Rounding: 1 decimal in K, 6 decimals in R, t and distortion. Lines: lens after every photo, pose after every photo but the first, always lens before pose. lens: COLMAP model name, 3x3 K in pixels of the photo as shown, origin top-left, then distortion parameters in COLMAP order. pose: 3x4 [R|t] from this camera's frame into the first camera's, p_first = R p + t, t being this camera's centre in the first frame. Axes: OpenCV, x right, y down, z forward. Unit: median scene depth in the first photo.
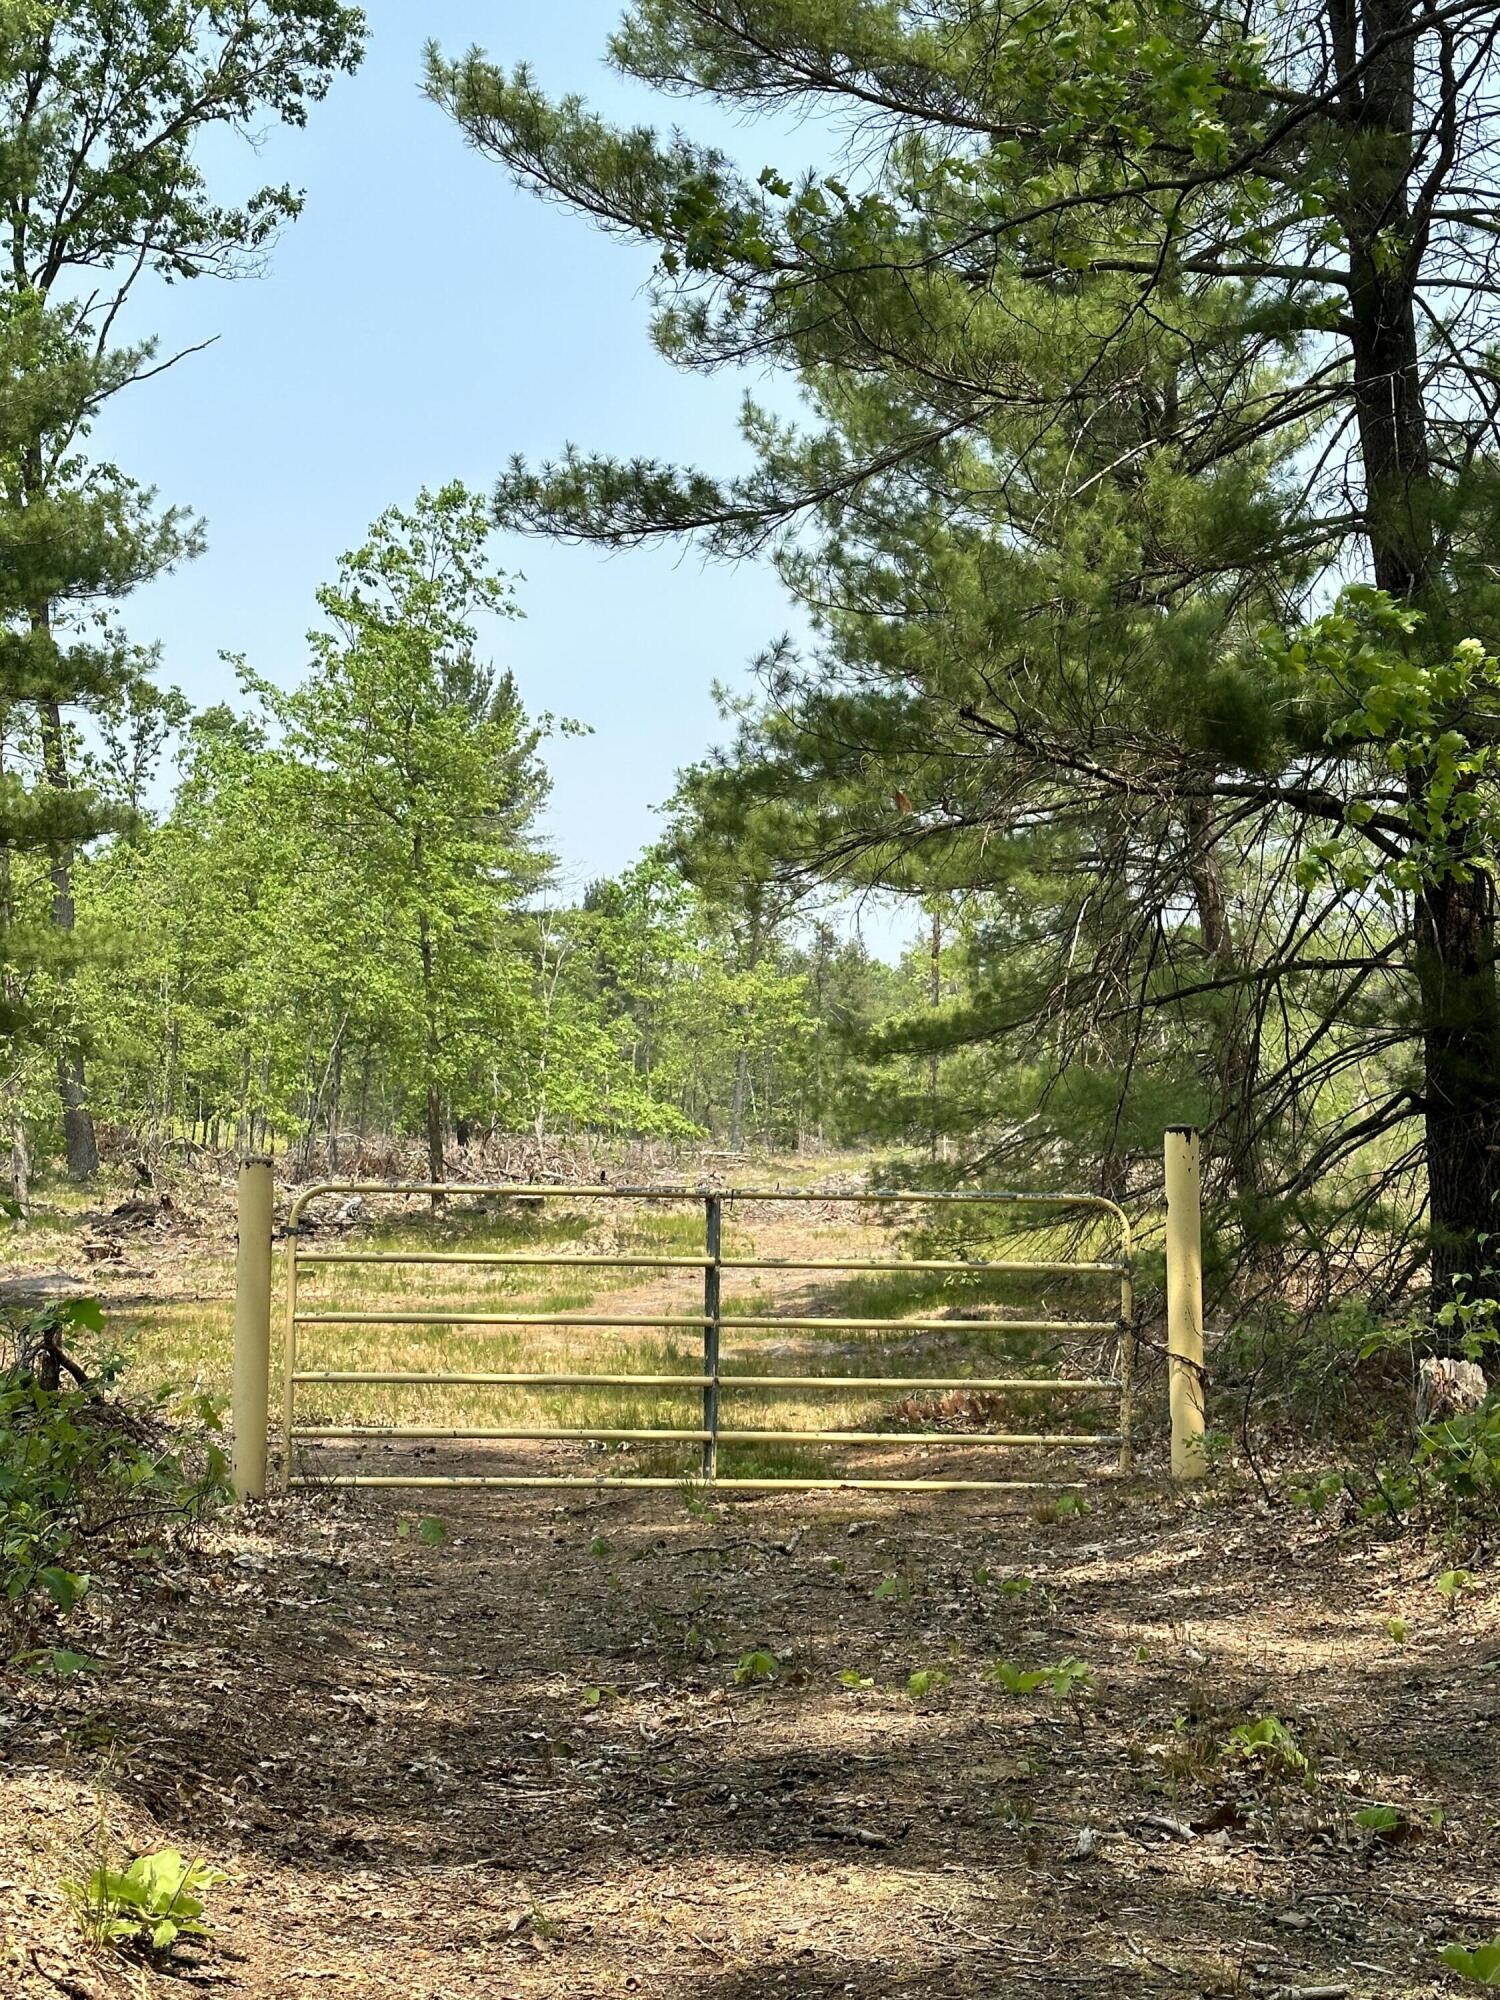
lens RADIAL K [[3025.8, 0, 750.0], [0, 3025.8, 1000.0], [0, 0, 1]] dist [0.012116, 0.003381]
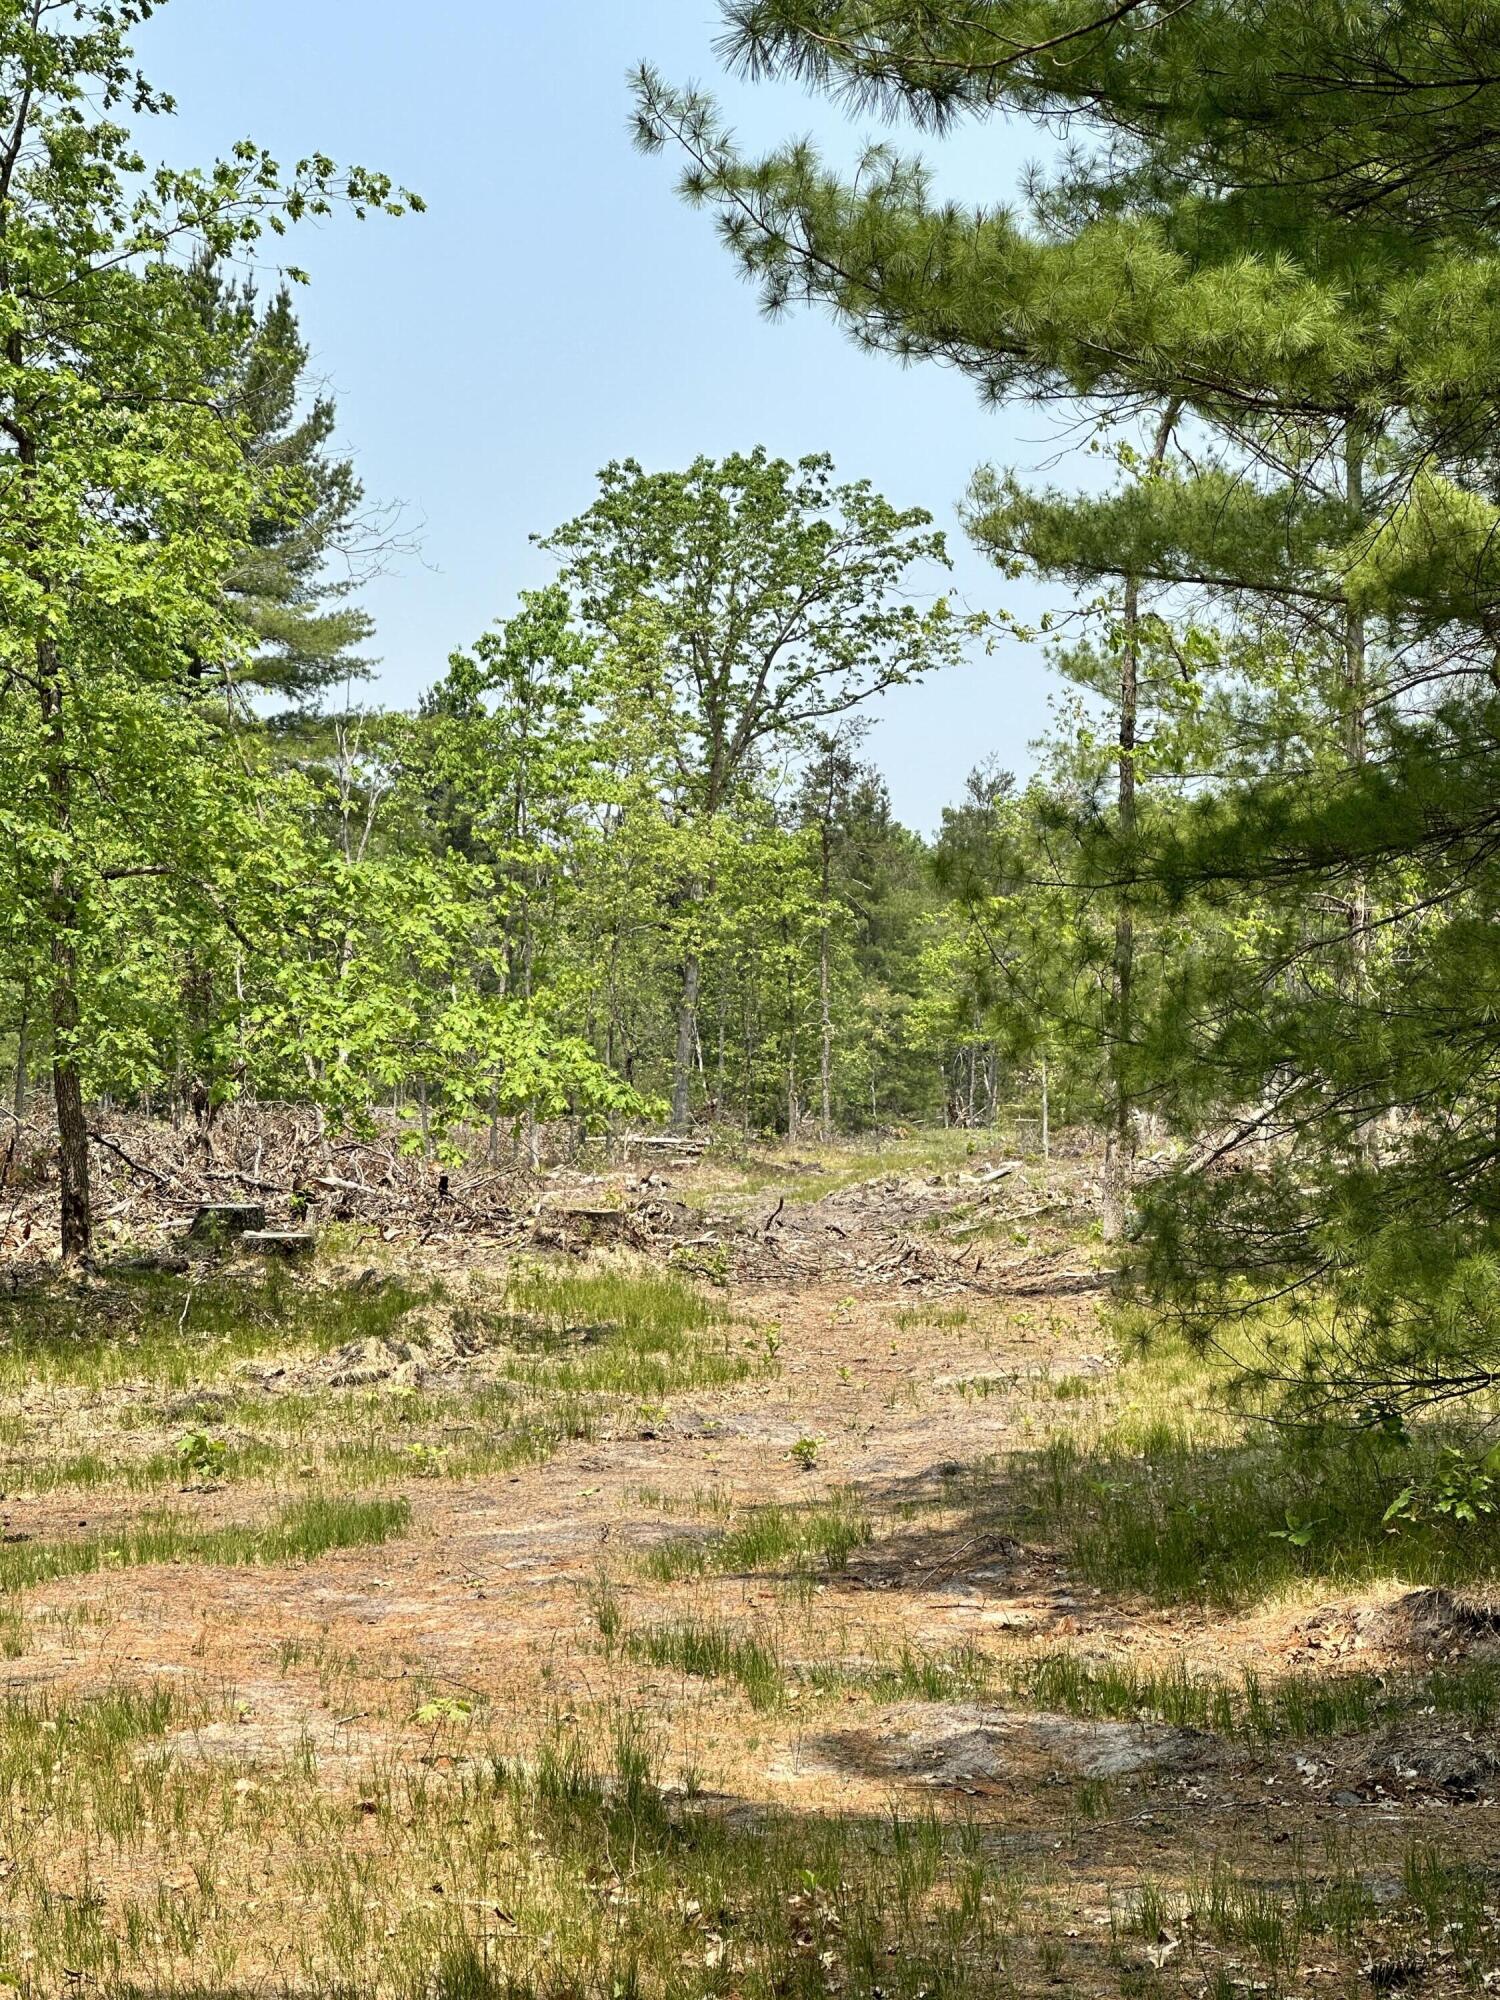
lens RADIAL K [[4650.5, 0, 750.0], [0, 4650.5, 1000.0], [0, 0, 1]] dist [0.040423, -0.014895]
pose [[0.999876, 0.003704, 0.015301, -0.005882], [-0.004021, 0.999777, 0.020742, 0.006658], [-0.015221, -0.020801, 0.999668, 0.136989]]
